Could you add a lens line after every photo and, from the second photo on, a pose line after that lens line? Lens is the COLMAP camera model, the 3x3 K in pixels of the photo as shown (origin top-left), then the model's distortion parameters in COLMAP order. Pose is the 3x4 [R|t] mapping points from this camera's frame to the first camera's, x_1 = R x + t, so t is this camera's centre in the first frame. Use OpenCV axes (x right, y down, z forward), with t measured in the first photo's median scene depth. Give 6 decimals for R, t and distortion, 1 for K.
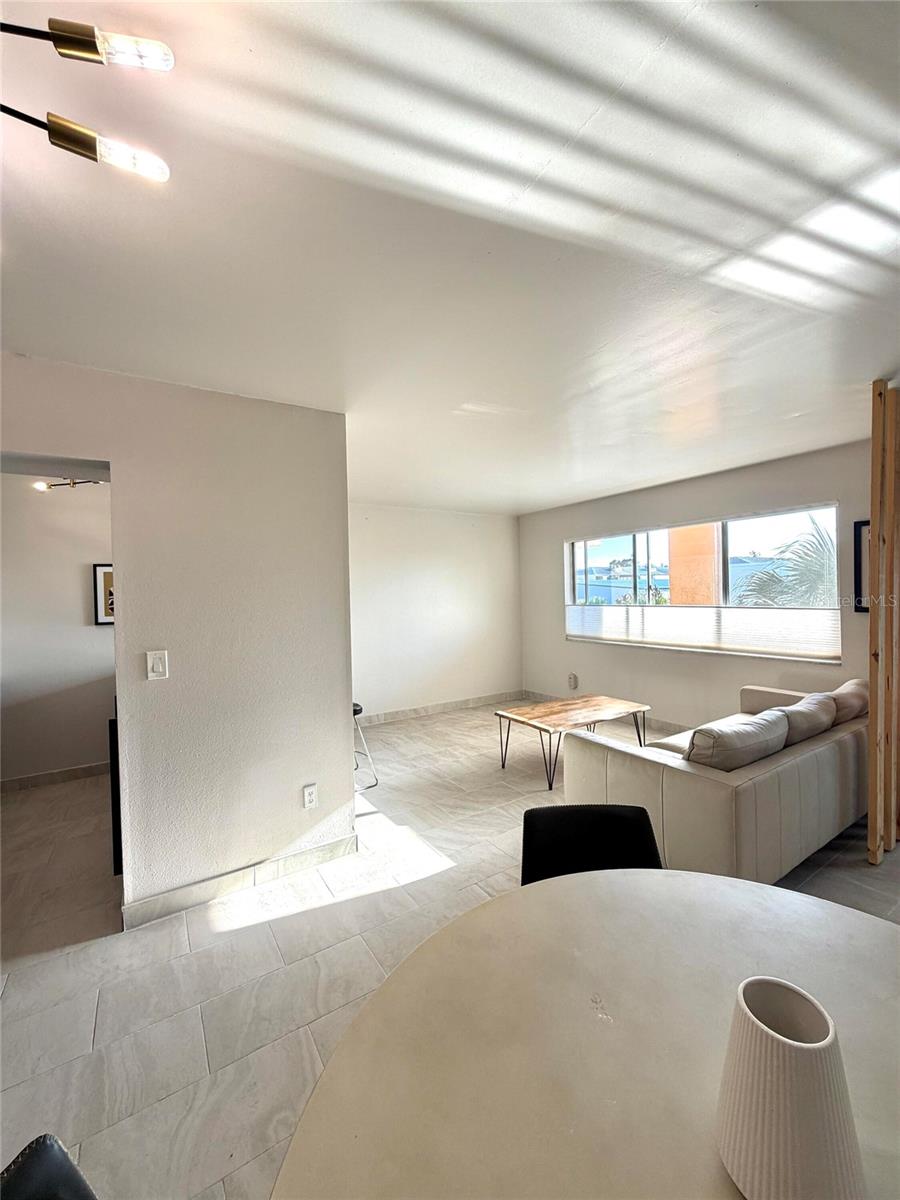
lens RADIAL K [[479.3, 0, 450.2], [0, 479.3, 593.6], [0, 0, 1]] dist [0.000704, -0.000320]
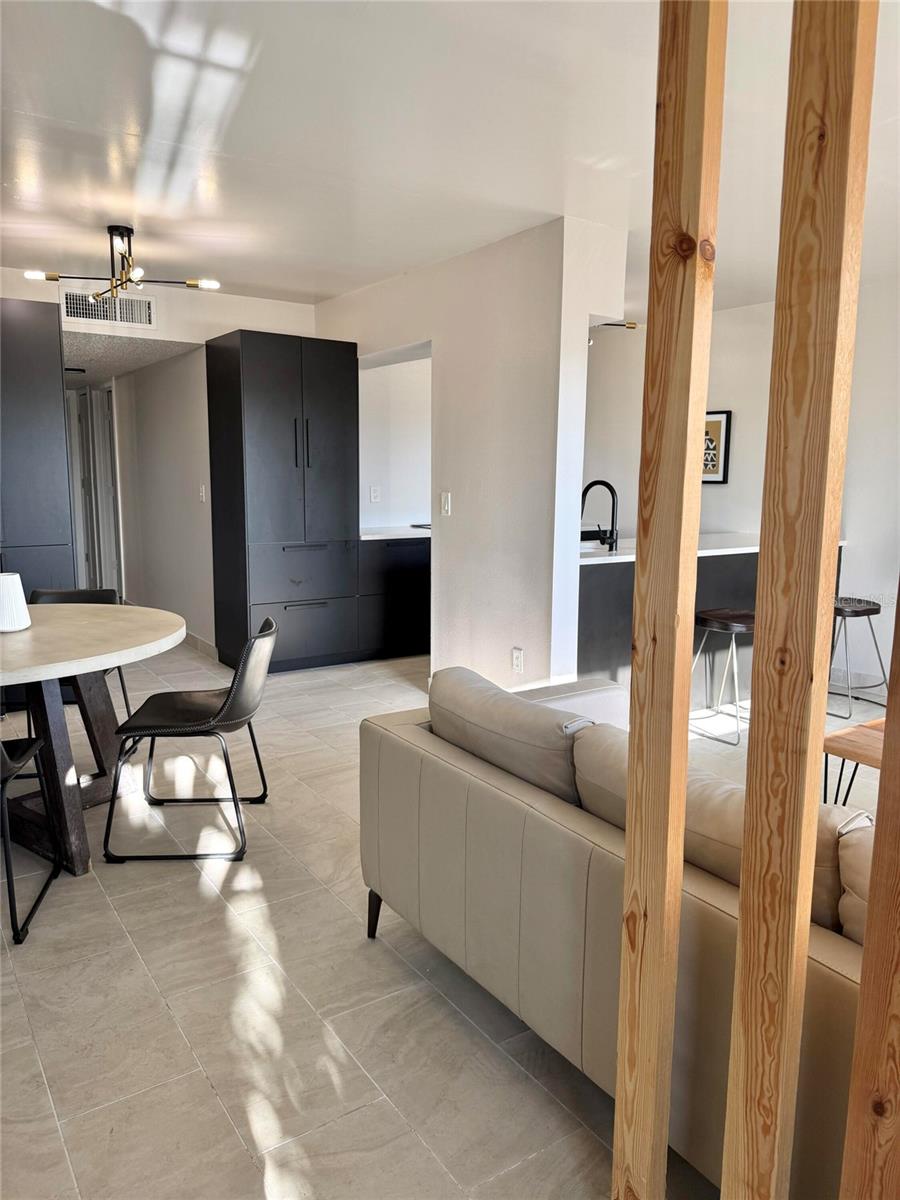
lens RADIAL K [[850.8, 0, 446.4], [0, 850.8, 610.9], [0, 0, 1]] dist [0.049113, -0.047275]
pose [[0.017527, 0.197406, -0.980165, 1.191603], [-0.015547, 0.980251, 0.197146, -0.010913], [0.999725, 0.011784, 0.020250, 0.712012]]
